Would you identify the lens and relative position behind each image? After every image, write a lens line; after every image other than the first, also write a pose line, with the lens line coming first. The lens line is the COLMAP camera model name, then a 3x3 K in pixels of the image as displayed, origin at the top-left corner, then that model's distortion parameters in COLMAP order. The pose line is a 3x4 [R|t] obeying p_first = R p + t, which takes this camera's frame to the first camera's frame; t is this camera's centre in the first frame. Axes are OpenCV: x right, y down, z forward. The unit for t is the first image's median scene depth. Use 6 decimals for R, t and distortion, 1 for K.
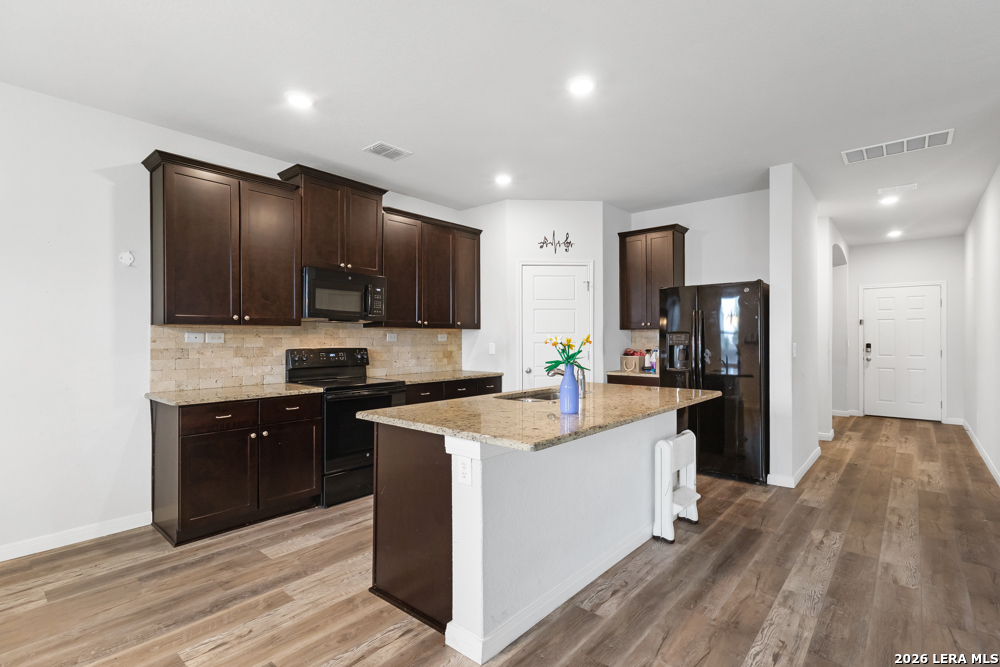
lens RADIAL K [[468.8, 0, 492.4], [0, 468.8, 341.4], [0, 0, 1]] dist [0.005276, 0.000320]
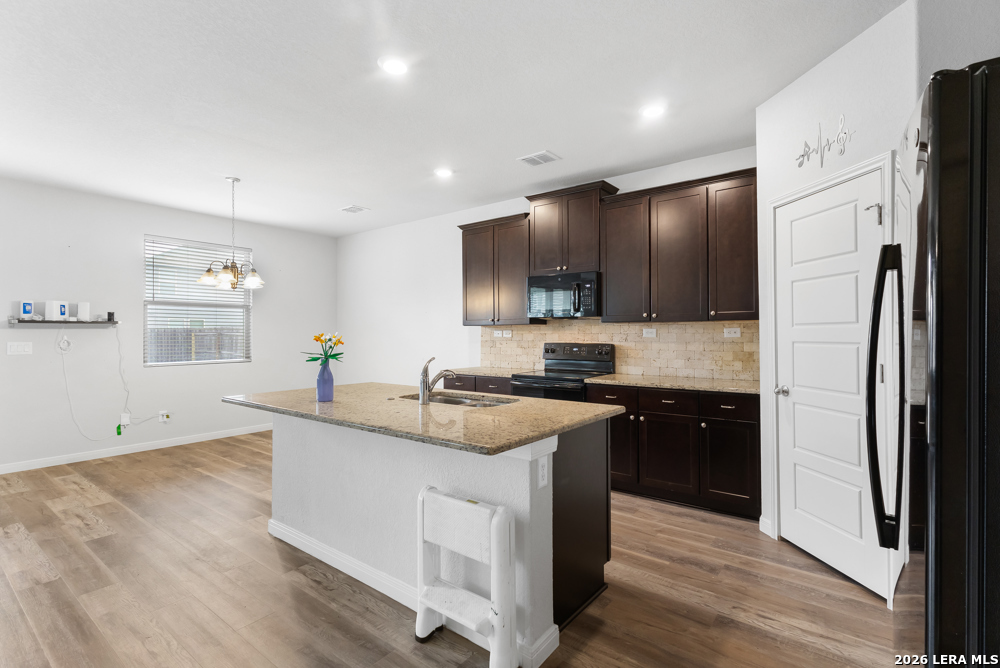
lens RADIAL K [[468.8, 0, 503.9], [0, 468.8, 334.2], [0, 0, 1]] dist [0.005276, 0.000320]
pose [[0.071359, 0.002995, -0.997446, 0.855485], [-0.002880, 0.999992, 0.002797, -0.010195], [0.997447, 0.002673, 0.071367, 0.863187]]
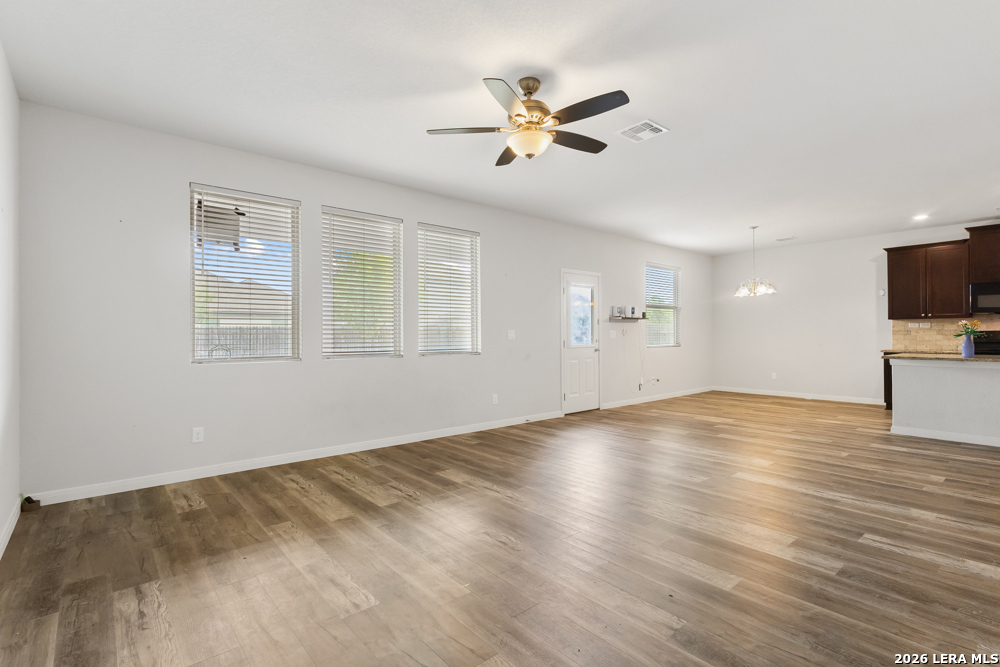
lens RADIAL K [[468.8, 0, 508.6], [0, 468.8, 329.9], [0, 0, 1]] dist [0.005276, 0.000320]
pose [[-0.132095, -0.004868, -0.991225, 1.635826], [-0.002292, 0.999987, -0.004606, 0.026115], [0.991234, 0.001664, -0.132105, -0.510778]]
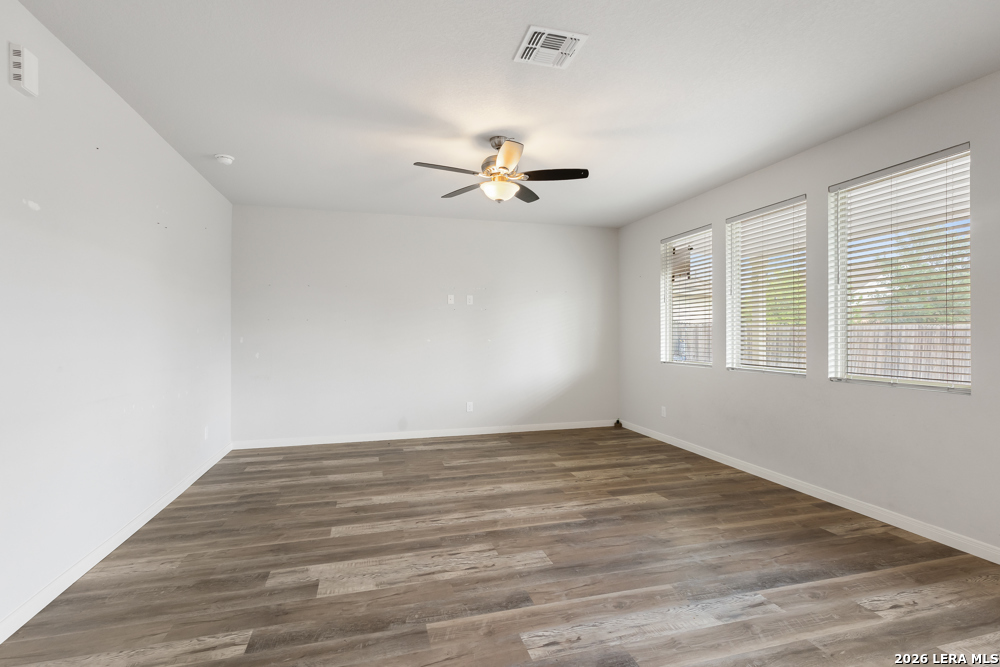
lens RADIAL K [[468.8, 0, 502.2], [0, 468.8, 328.4], [0, 0, 1]] dist [0.005276, 0.000320]
pose [[-0.842680, 0.013596, 0.538243, 0.308150], [0.009042, 0.999898, -0.011101, -0.001695], [-0.538339, -0.004487, -0.842716, 0.229900]]
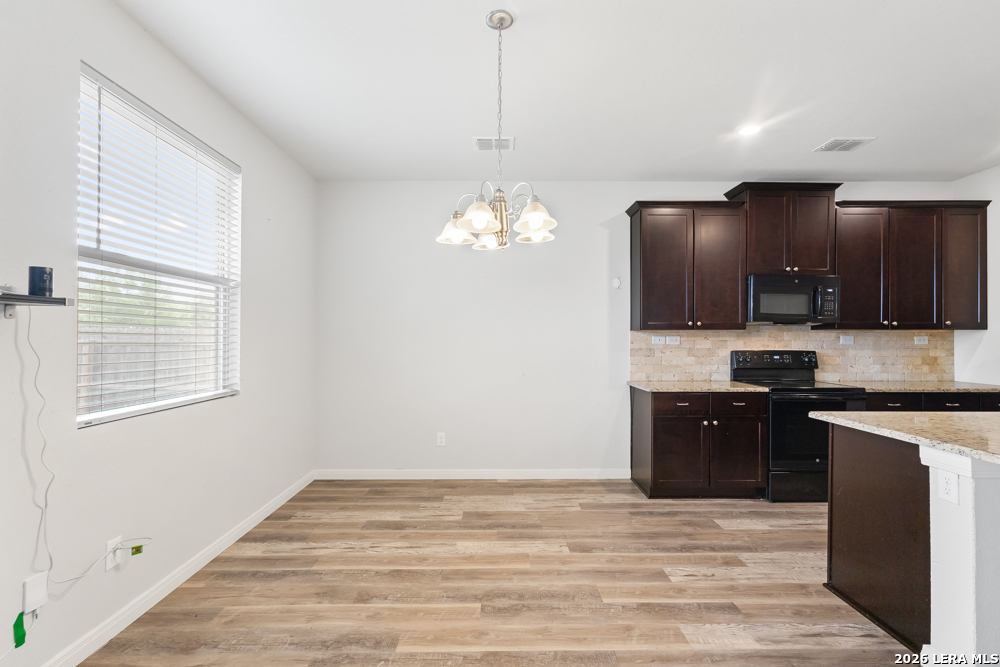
lens RADIAL K [[468.8, 0, 502.7], [0, 468.8, 336.9], [0, 0, 1]] dist [0.005276, 0.000320]
pose [[0.669362, -0.001143, -0.742935, 0.024341], [-0.007502, 0.999937, -0.008297, -0.002789], [0.742898, 0.011127, 0.669312, -0.152554]]
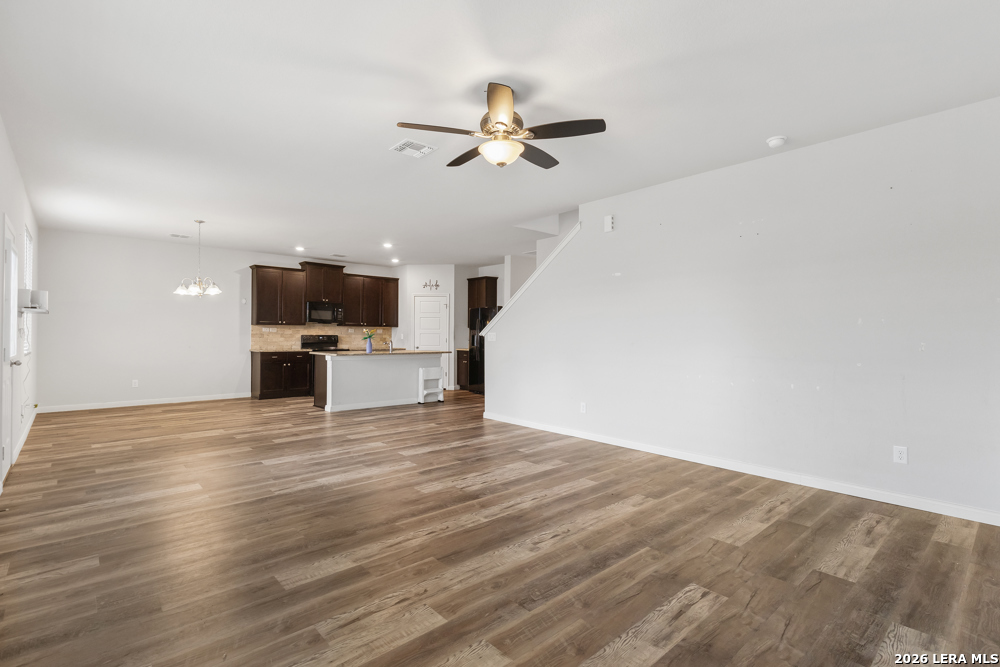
lens RADIAL K [[468.8, 0, 486.0], [0, 468.8, 335.8], [0, 0, 1]] dist [0.005276, 0.000320]
pose [[0.990337, 0.010220, -0.138304, 0.919134], [-0.011049, 0.999925, -0.005227, 0.025552], [0.138240, 0.006705, 0.990376, -1.387201]]
